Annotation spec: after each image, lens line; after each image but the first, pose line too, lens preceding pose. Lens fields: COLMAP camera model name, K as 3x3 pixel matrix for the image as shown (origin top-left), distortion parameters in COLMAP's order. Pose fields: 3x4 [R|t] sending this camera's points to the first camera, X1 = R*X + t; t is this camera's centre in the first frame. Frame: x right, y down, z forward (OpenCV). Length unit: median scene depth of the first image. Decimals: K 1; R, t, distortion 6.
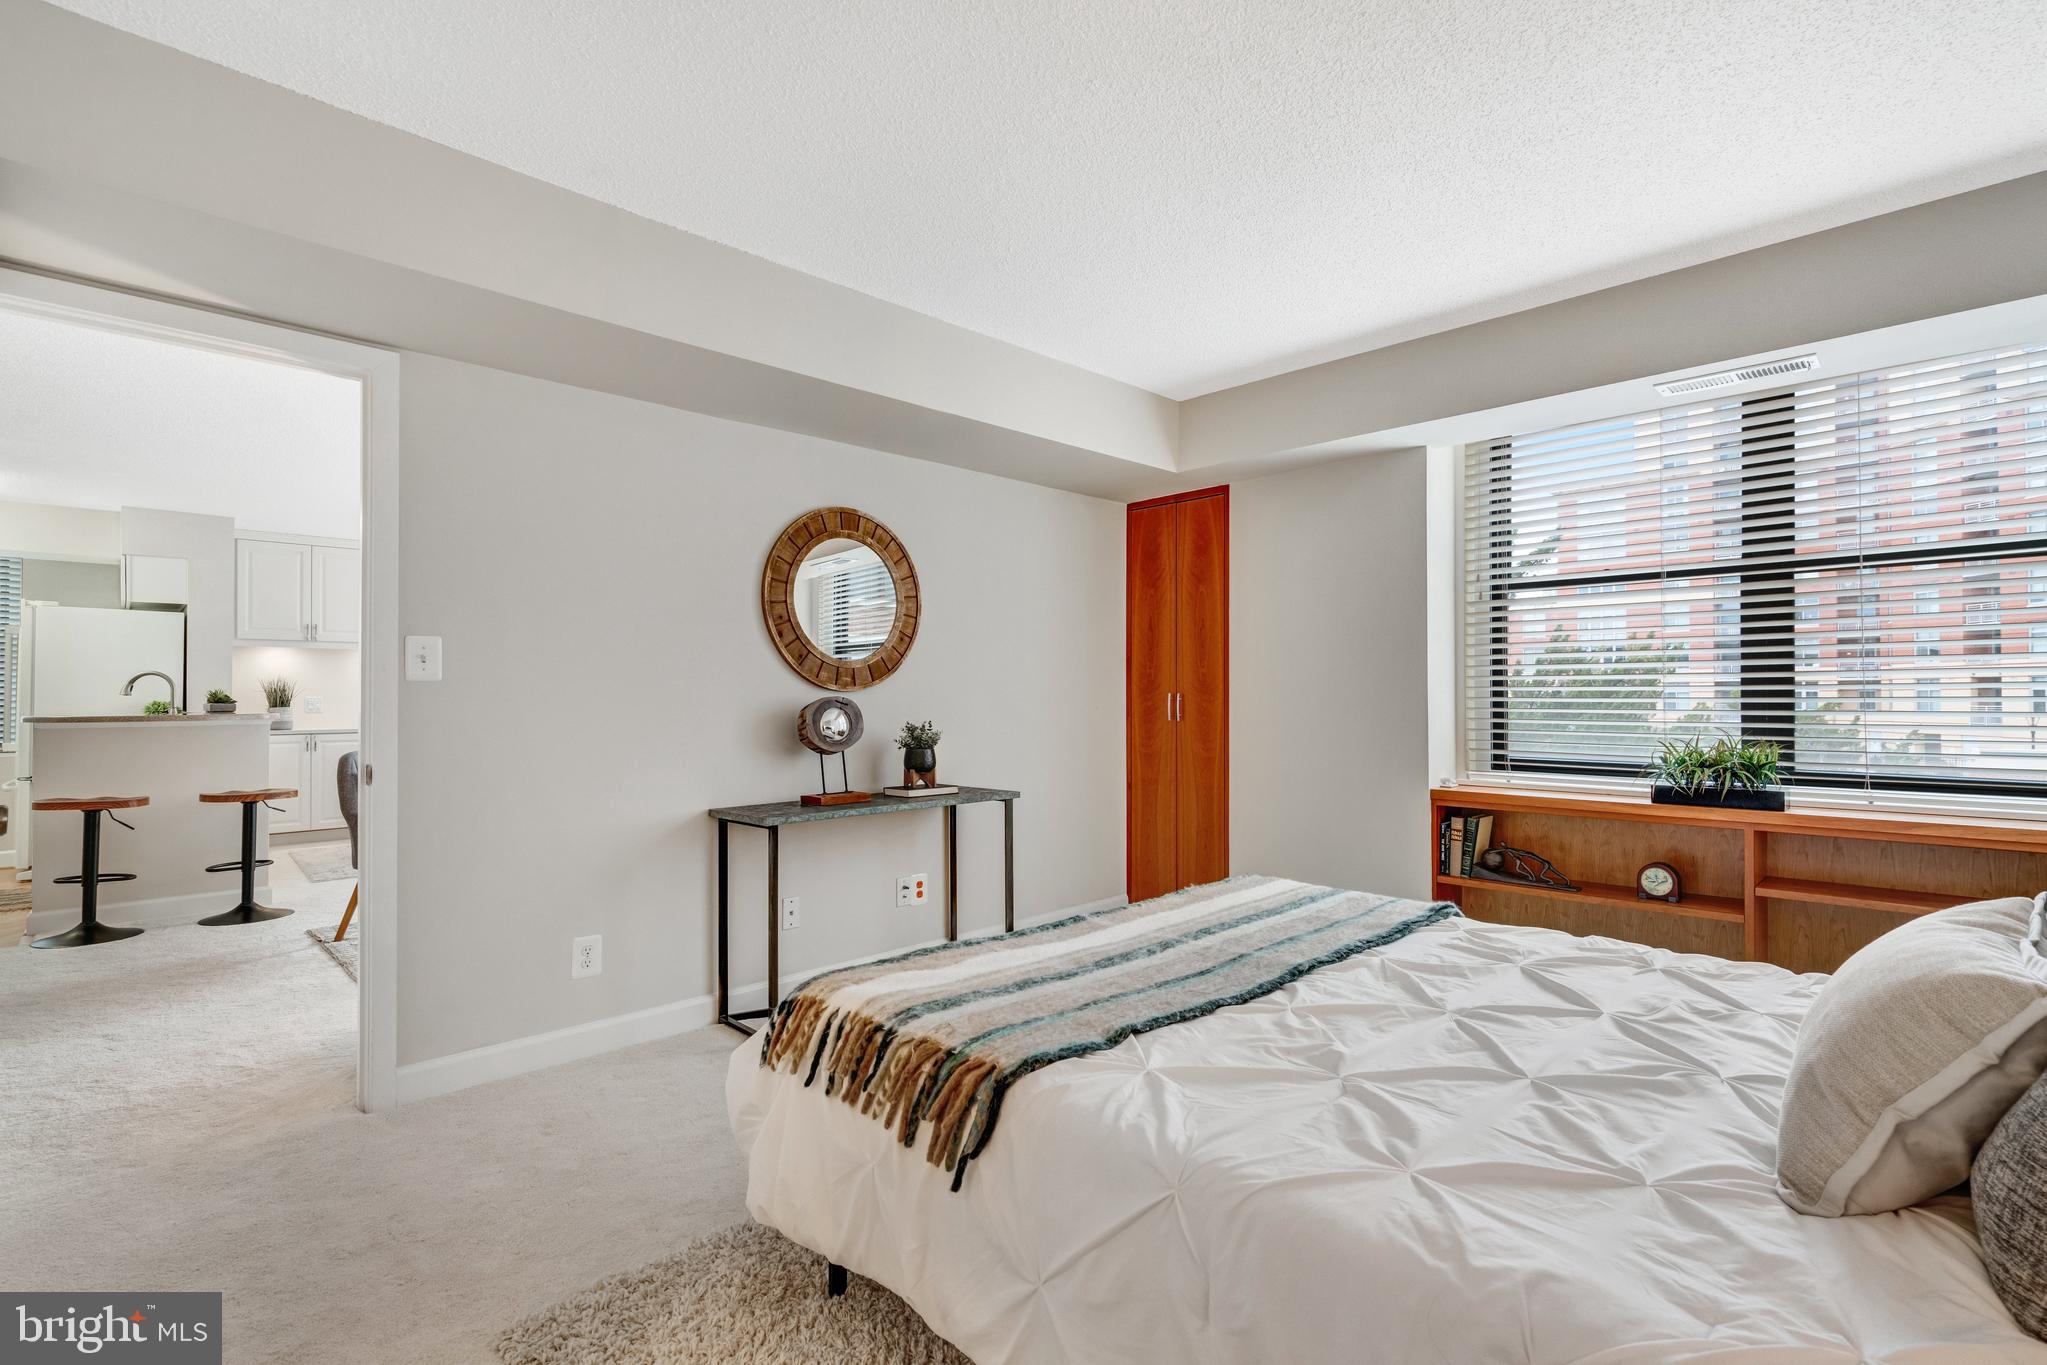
lens RADIAL K [[945.1, 0, 1044.9], [0, 945.1, 685.7], [0, 0, 1]] dist [-0.005828, 0.002286]
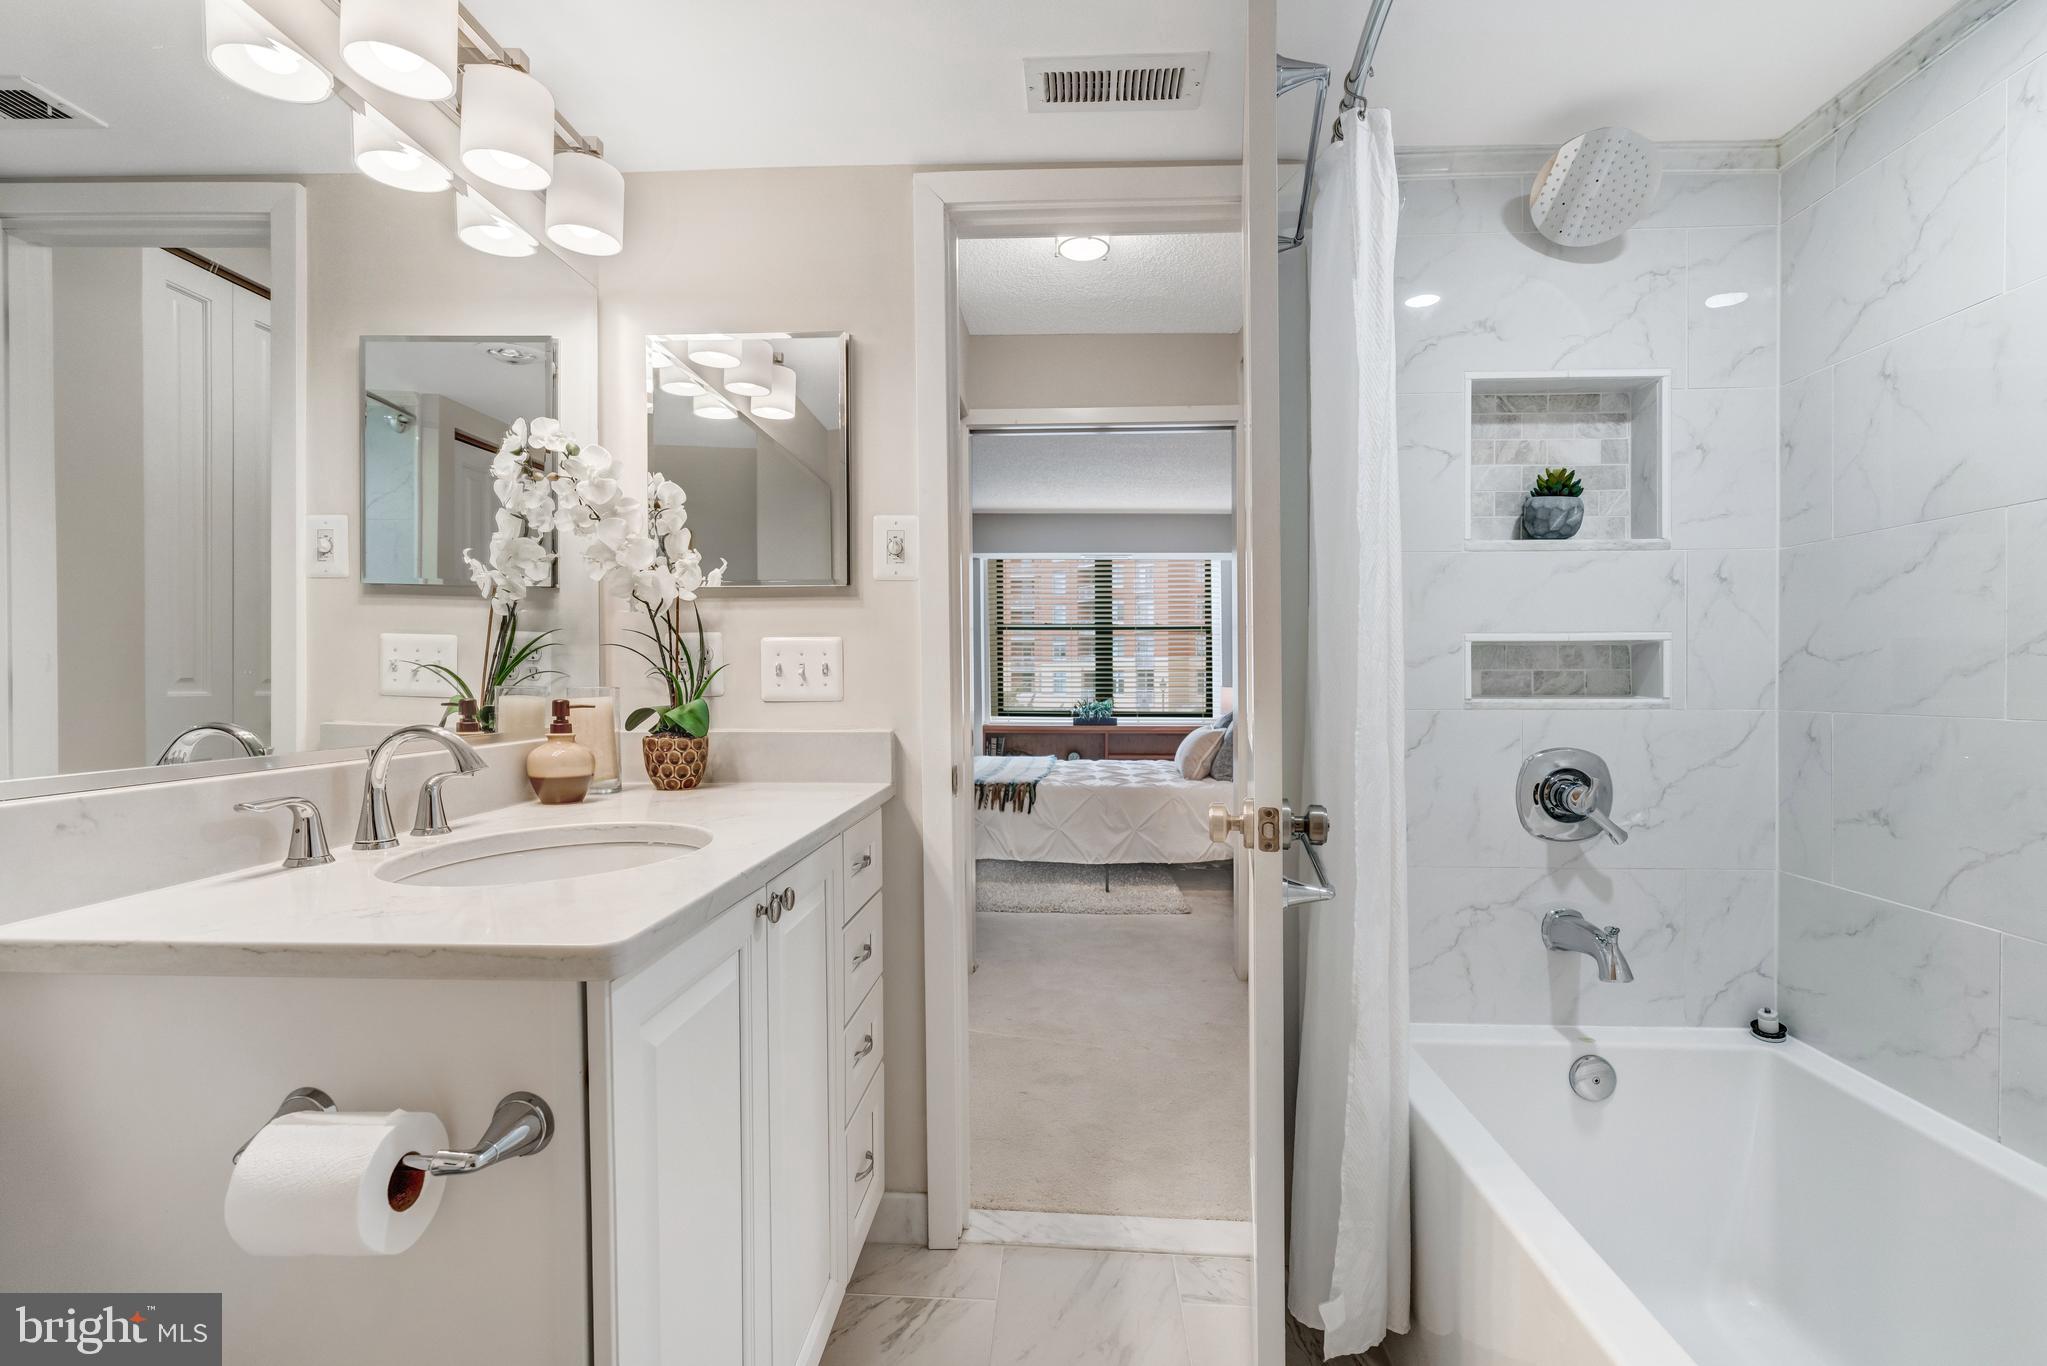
lens RADIAL K [[945.1, 0, 1019.6], [0, 945.1, 687.2], [0, 0, 1]] dist [-0.005828, 0.002286]
pose [[0.747518, 0.001157, 0.664241, -0.982607], [-0.012161, 0.999855, 0.011944, -0.000317], [-0.664130, -0.017006, 0.747423, -0.658509]]
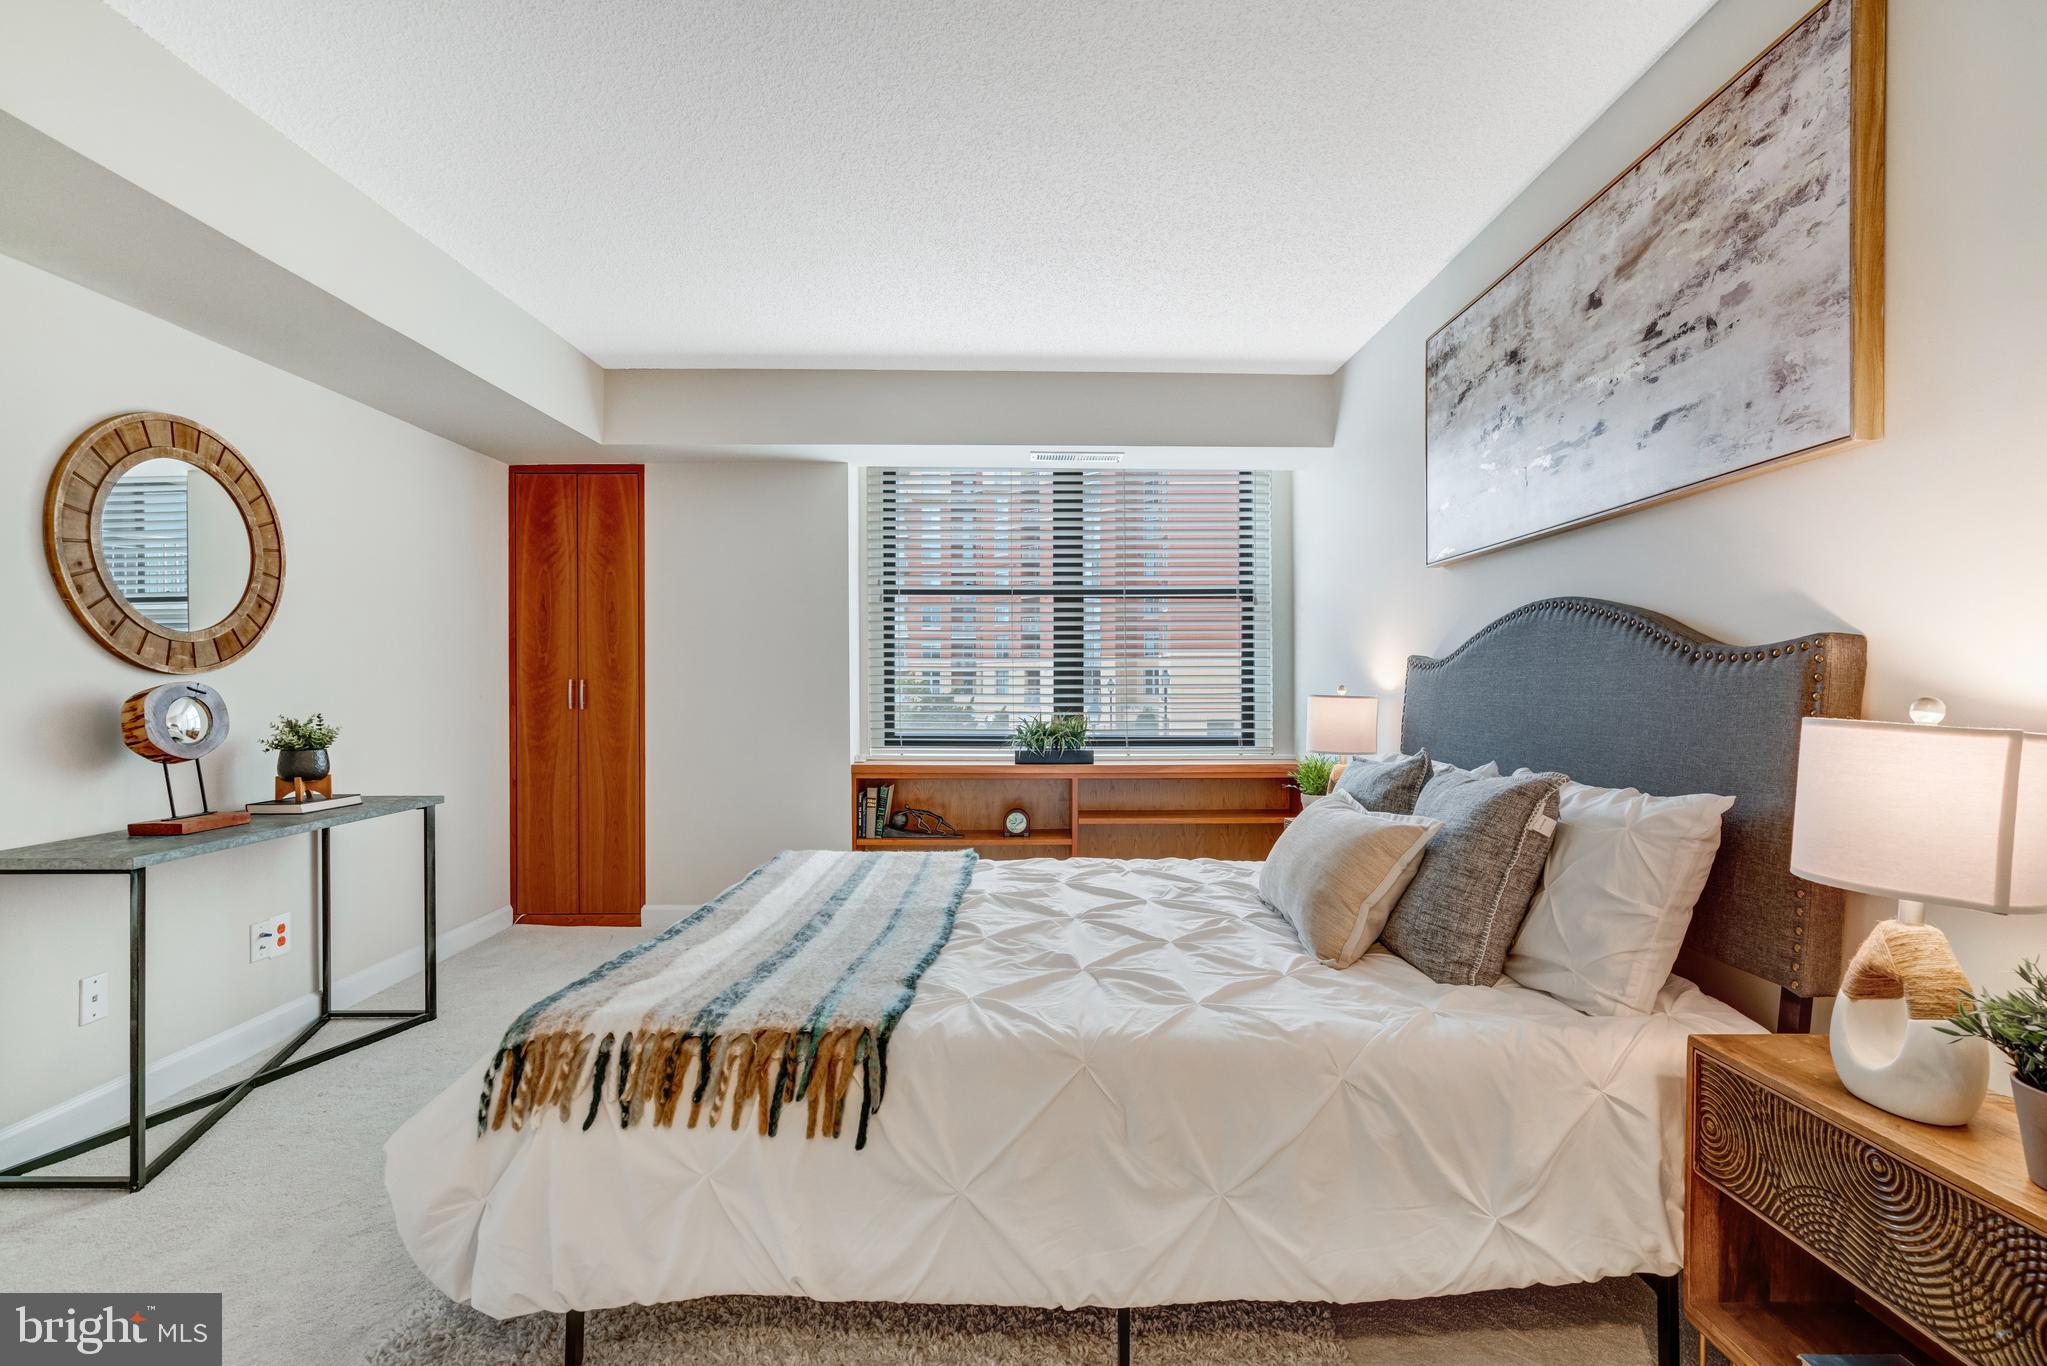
lens RADIAL K [[945.1, 0, 1023.8], [0, 945.1, 683.5], [0, 0, 1]] dist [-0.005828, 0.002286]
pose [[0.704170, 0.002507, 0.710027, -0.275893], [-0.011186, 0.999909, 0.007564, 0.000175], [-0.709944, -0.013268, 0.704133, 0.047390]]
